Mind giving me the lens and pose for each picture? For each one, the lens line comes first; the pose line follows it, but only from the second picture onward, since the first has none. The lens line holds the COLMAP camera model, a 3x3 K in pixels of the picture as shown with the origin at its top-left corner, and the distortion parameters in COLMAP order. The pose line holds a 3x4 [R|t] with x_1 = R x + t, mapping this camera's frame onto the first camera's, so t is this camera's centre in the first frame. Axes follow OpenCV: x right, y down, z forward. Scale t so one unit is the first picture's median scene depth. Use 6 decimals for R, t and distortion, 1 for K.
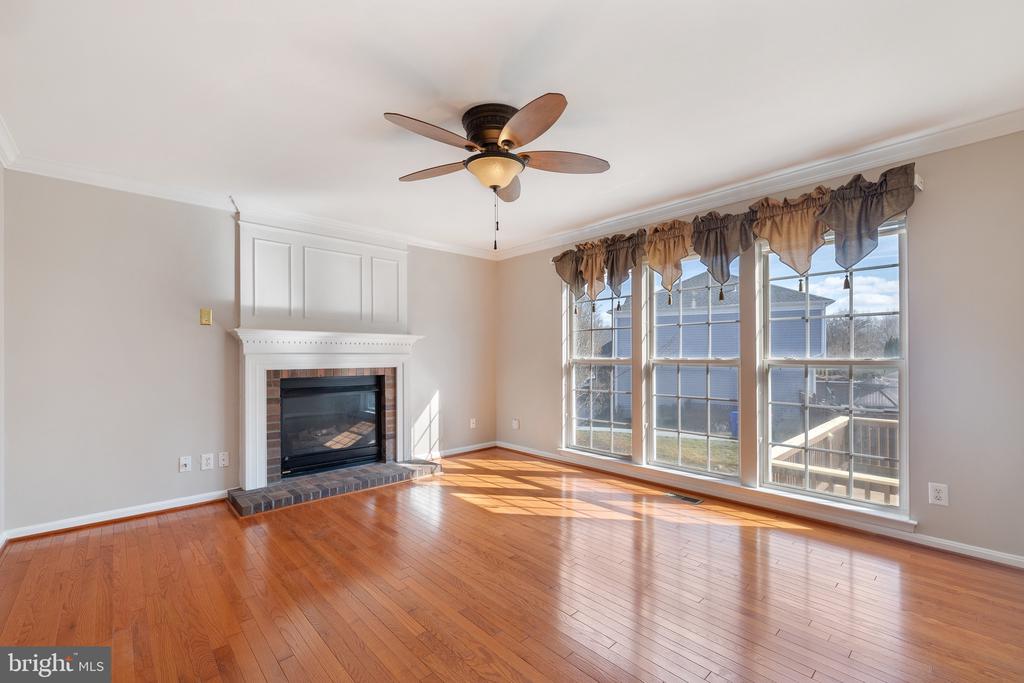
lens RADIAL K [[432.9, 0, 502.2], [0, 432.9, 350.9], [0, 0, 1]] dist [0.011037, -0.000135]
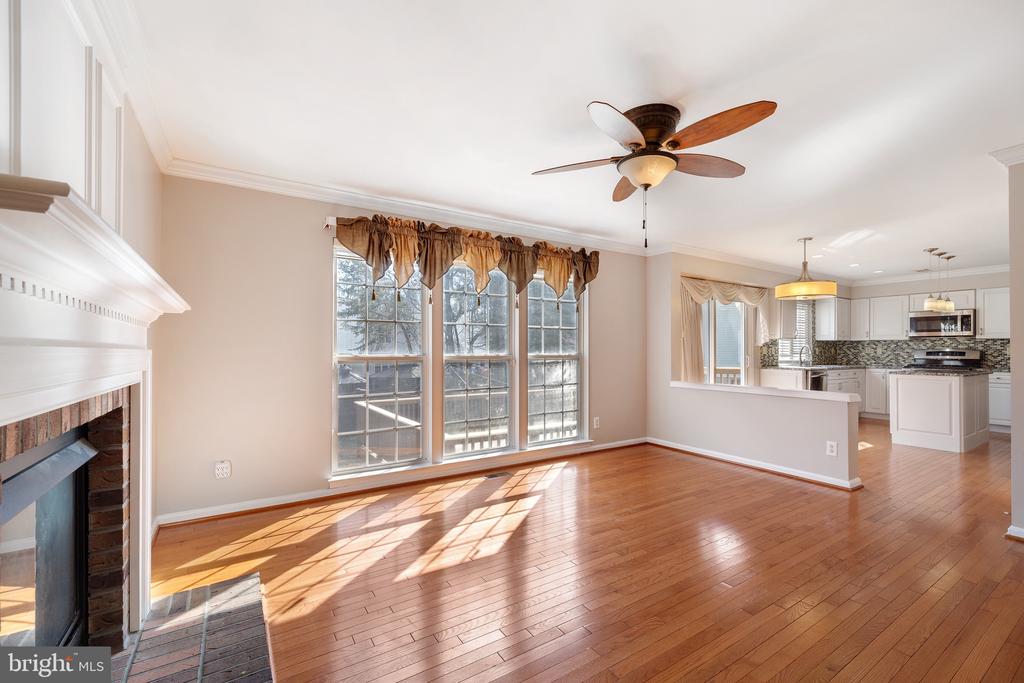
lens RADIAL K [[432.9, 0, 505.4], [0, 432.9, 347.1], [0, 0, 1]] dist [0.011037, -0.000135]
pose [[0.169572, 0.011937, 0.985445, -0.633290], [-0.009231, 0.999902, -0.010524, 0.008098], [-0.985474, -0.007312, 0.169666, 0.685792]]
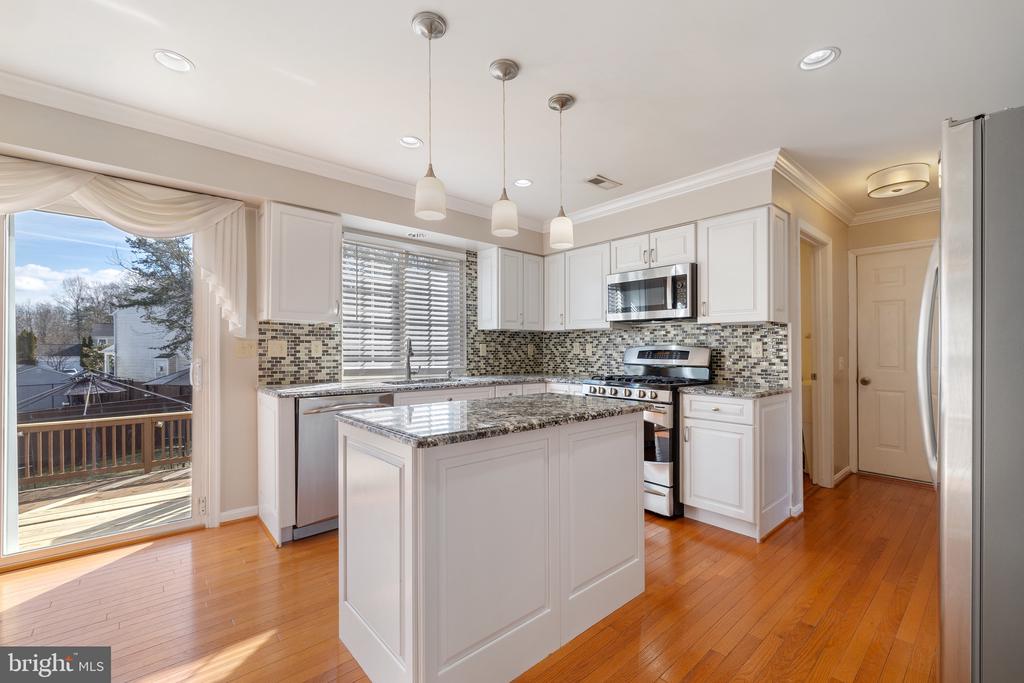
lens RADIAL K [[432.9, 0, 515.8], [0, 432.9, 348.7], [0, 0, 1]] dist [0.011037, -0.000135]
pose [[0.022269, 0.008018, 0.999720, -0.499098], [-0.008327, 0.999935, -0.007834, 0.006758], [-0.999717, -0.008151, 0.022335, 0.548337]]
